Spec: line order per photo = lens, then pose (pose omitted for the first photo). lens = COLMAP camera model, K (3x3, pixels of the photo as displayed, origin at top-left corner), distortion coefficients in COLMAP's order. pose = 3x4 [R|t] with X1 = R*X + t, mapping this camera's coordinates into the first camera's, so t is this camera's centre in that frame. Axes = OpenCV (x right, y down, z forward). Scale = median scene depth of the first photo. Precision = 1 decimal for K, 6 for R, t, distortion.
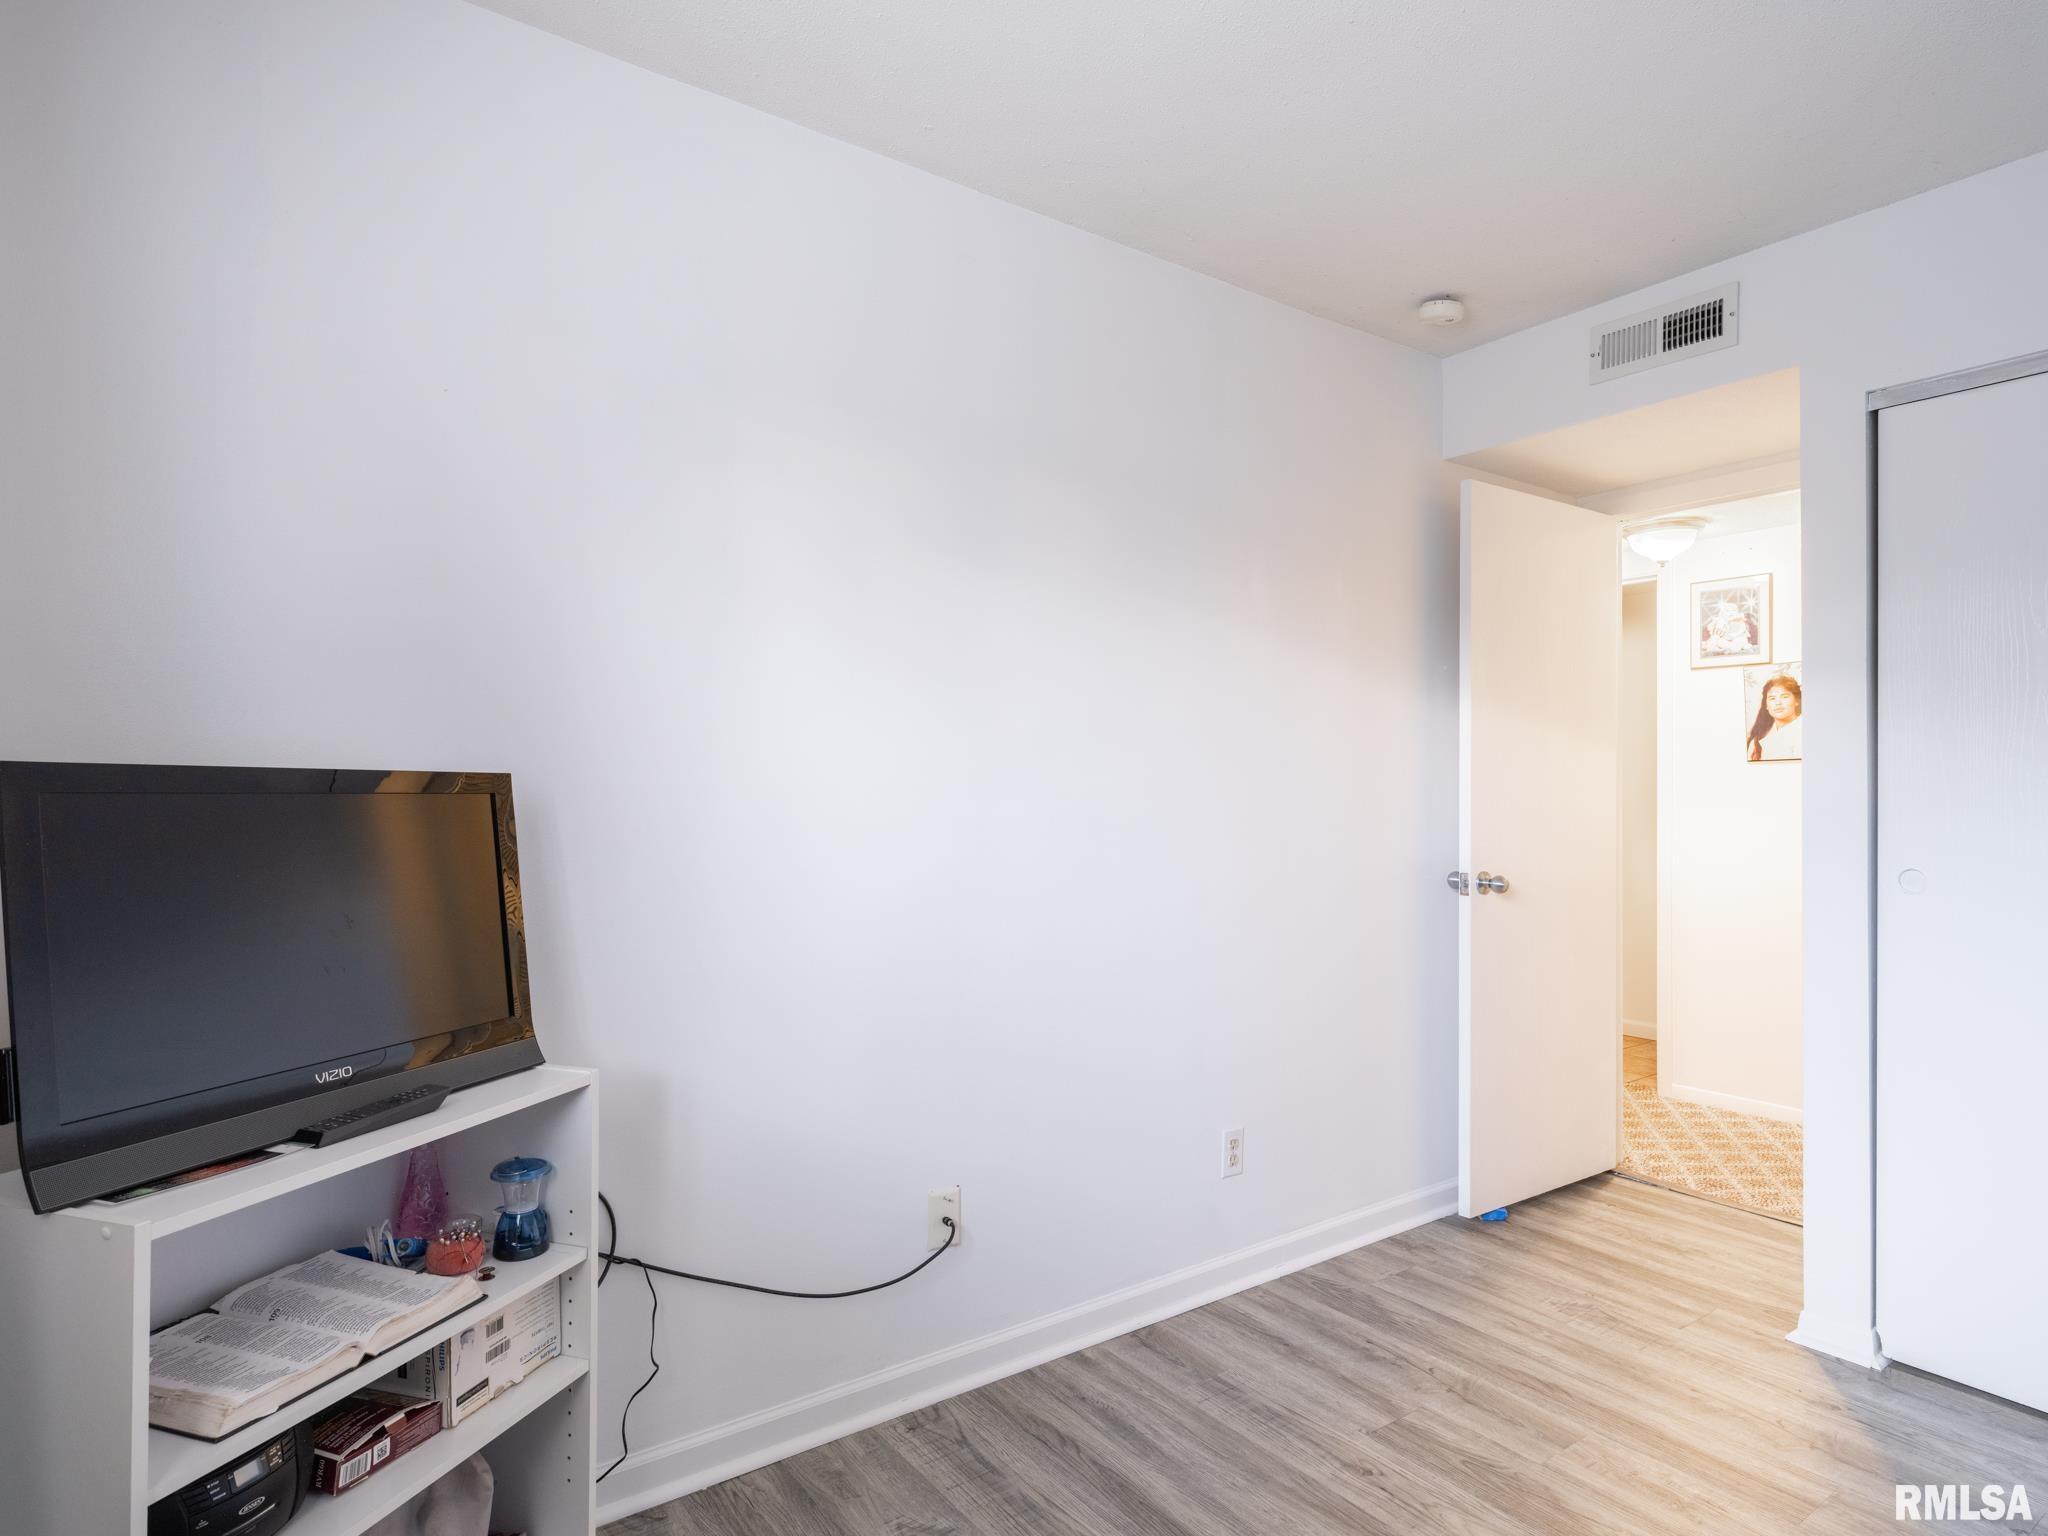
lens RADIAL K [[1126.1, 0, 1035.8], [0, 1126.1, 786.5], [0, 0, 1]] dist [0.008119, -0.006888]
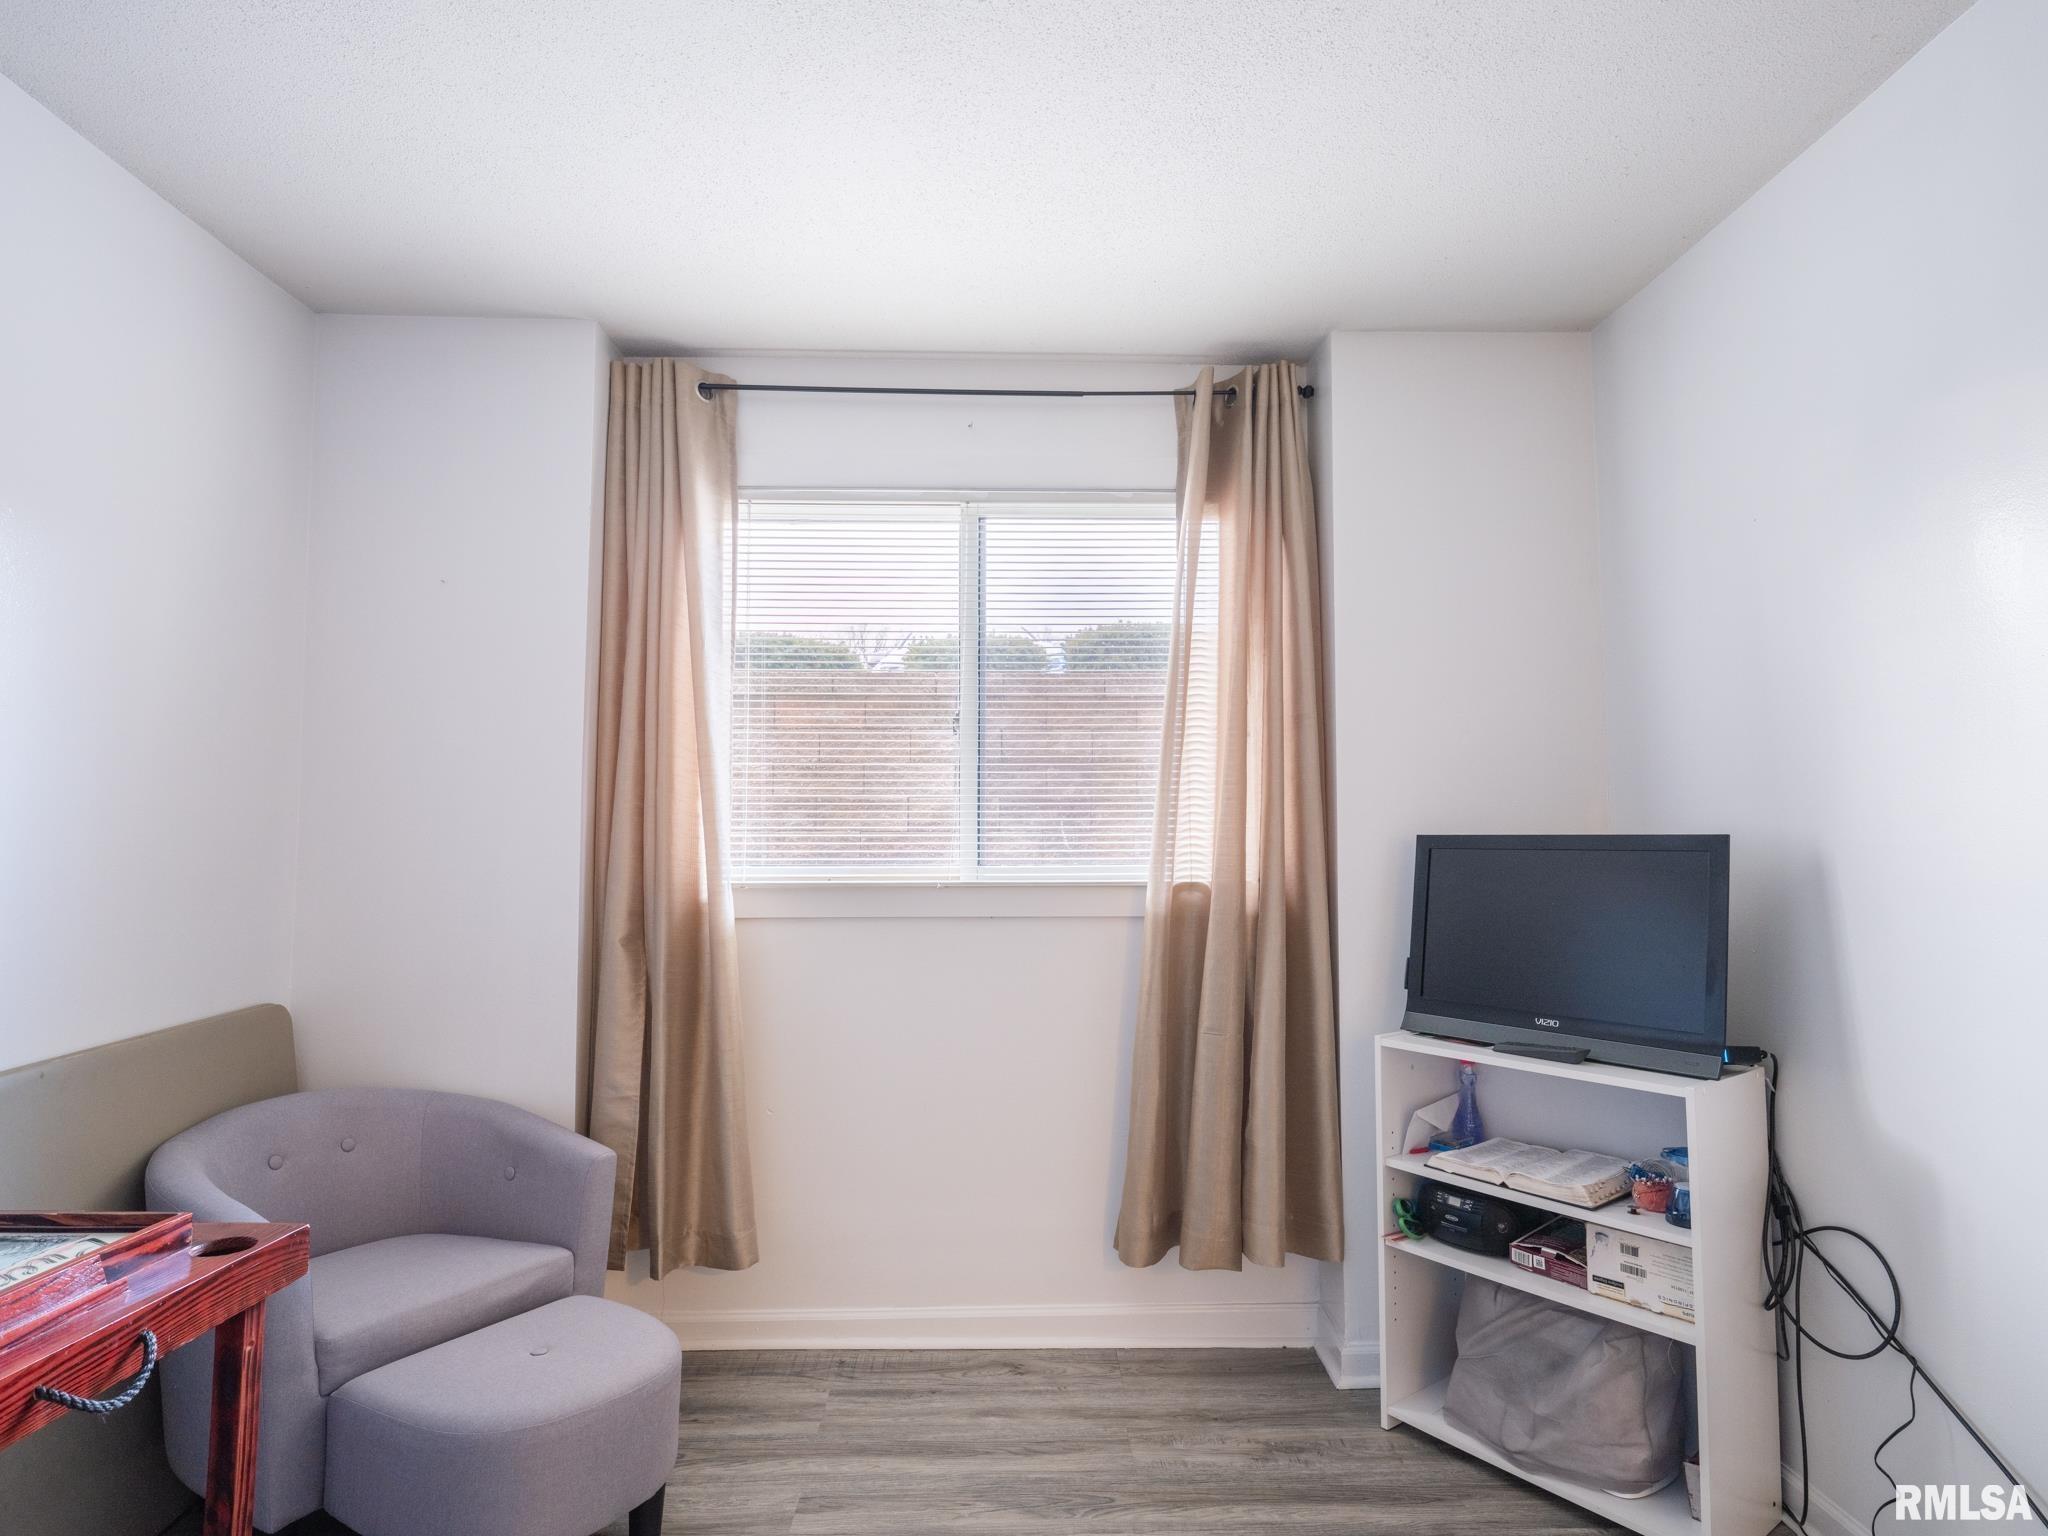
lens RADIAL K [[1126.1, 0, 1031.7], [0, 1126.1, 777.8], [0, 0, 1]] dist [0.008119, -0.006888]
pose [[-0.564258, -0.053542, -0.823860, 1.070682], [0.003819, 0.997715, -0.067457, 0.007824], [0.825589, -0.041209, -0.562765, 1.210456]]
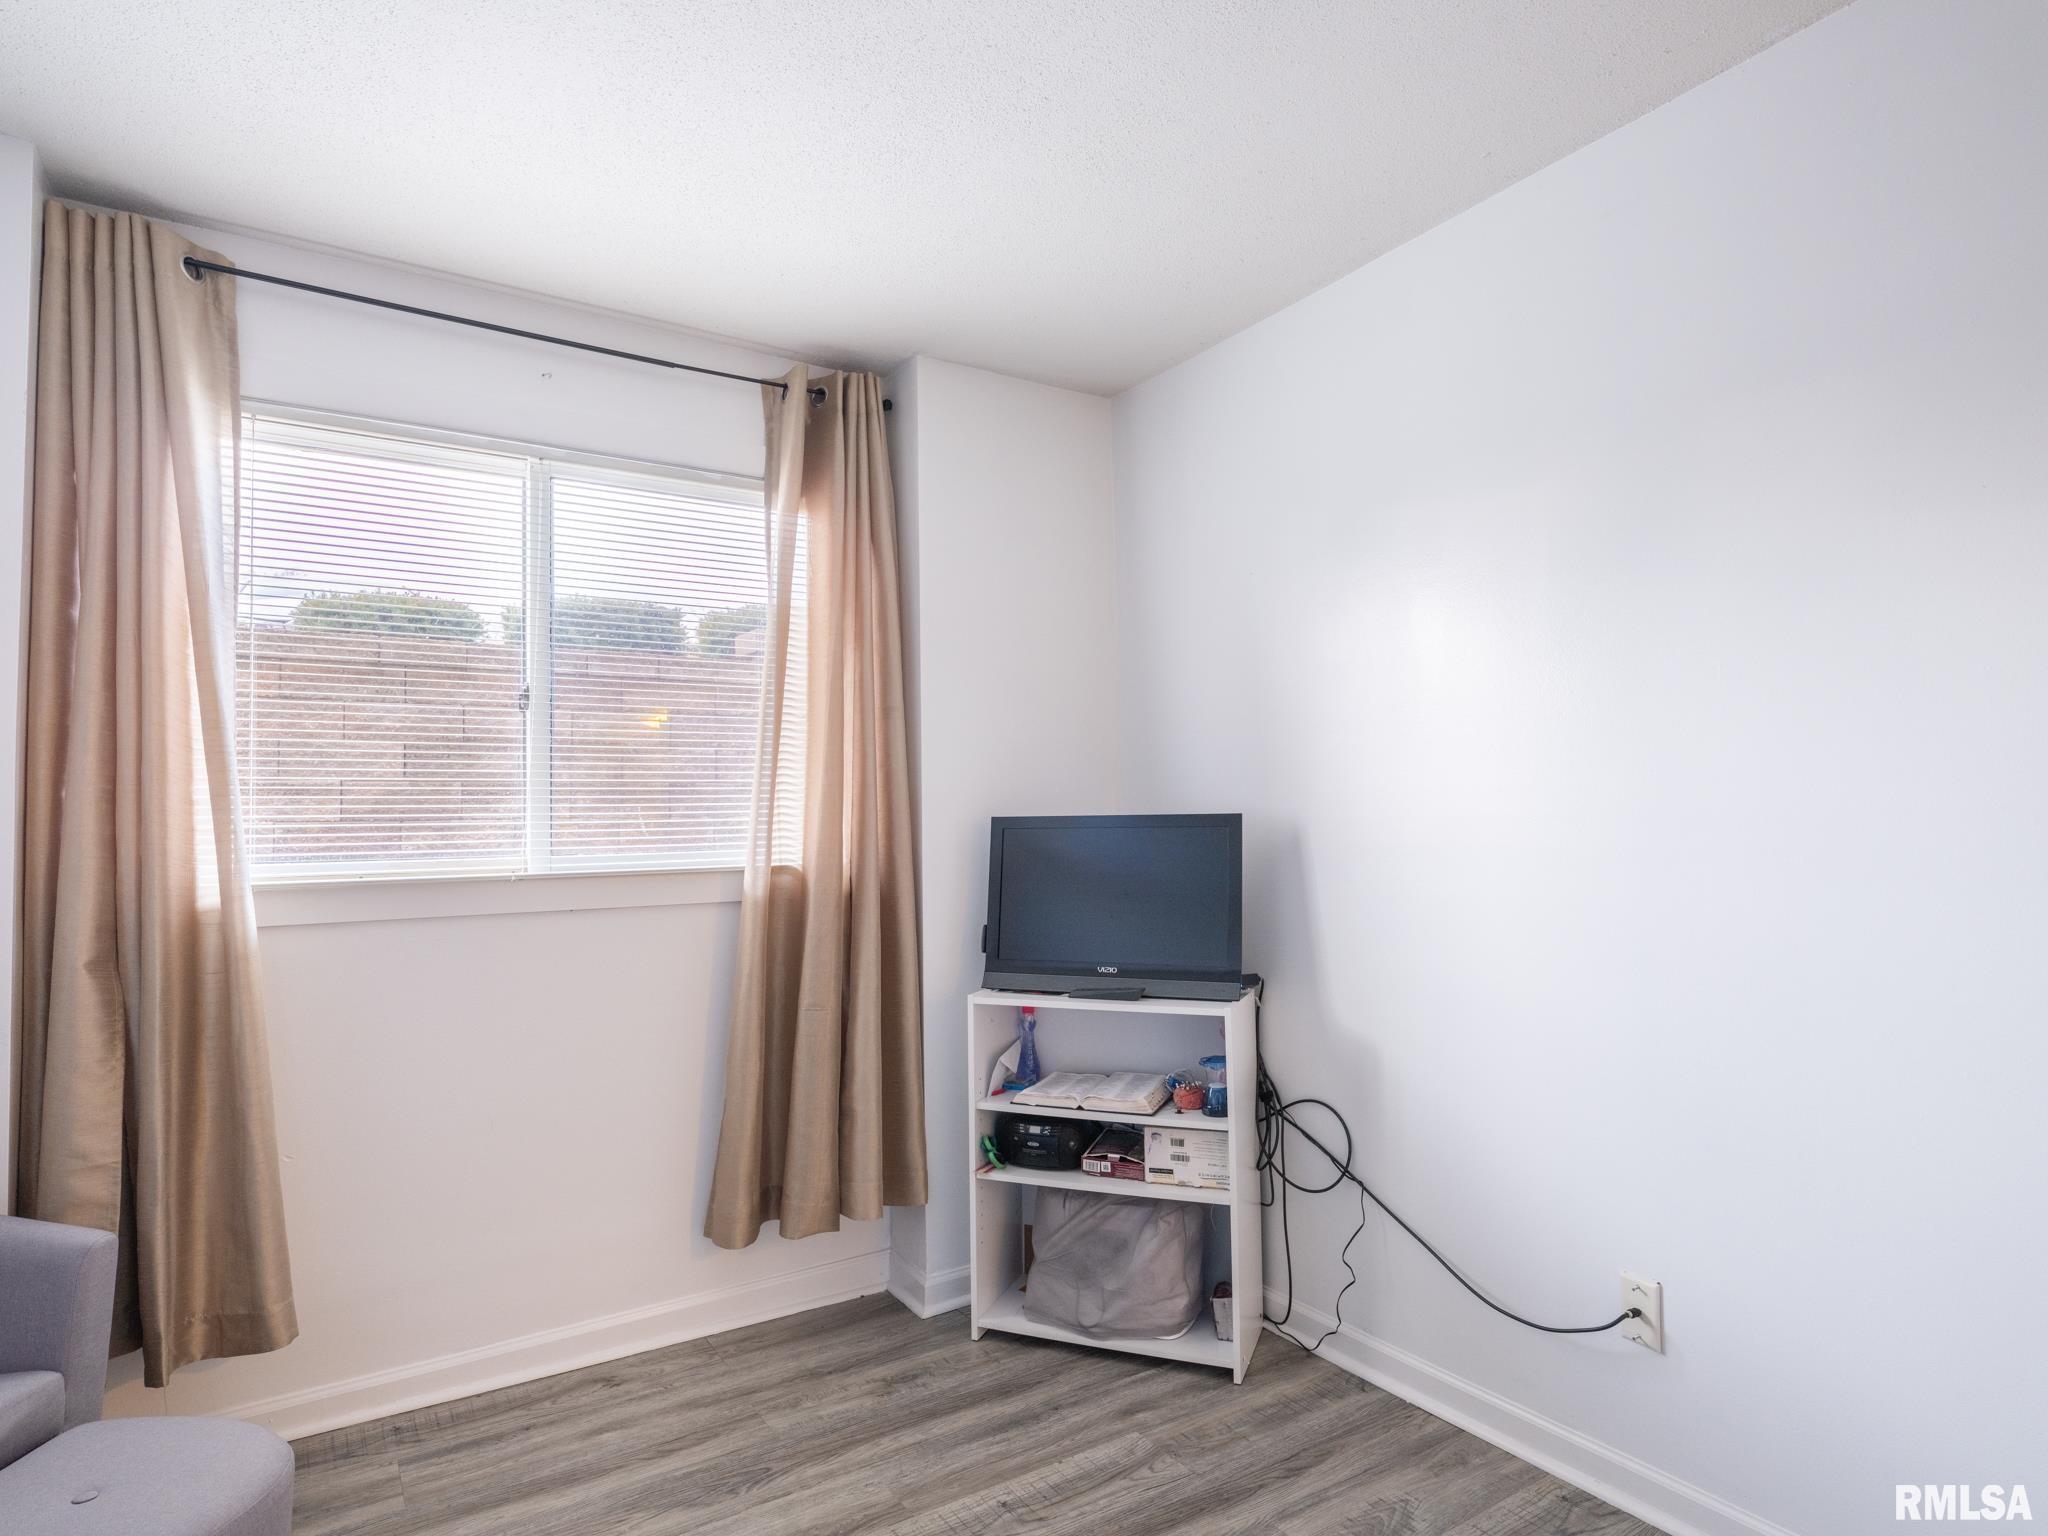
lens RADIAL K [[1126.1, 0, 1025.1], [0, 1126.1, 776.7], [0, 0, 1]] dist [0.008119, -0.006888]
pose [[-0.054759, -0.045743, -0.997451, 1.265360], [0.023791, 0.998607, -0.047103, 0.004970], [0.998216, -0.026309, -0.053595, 0.891428]]
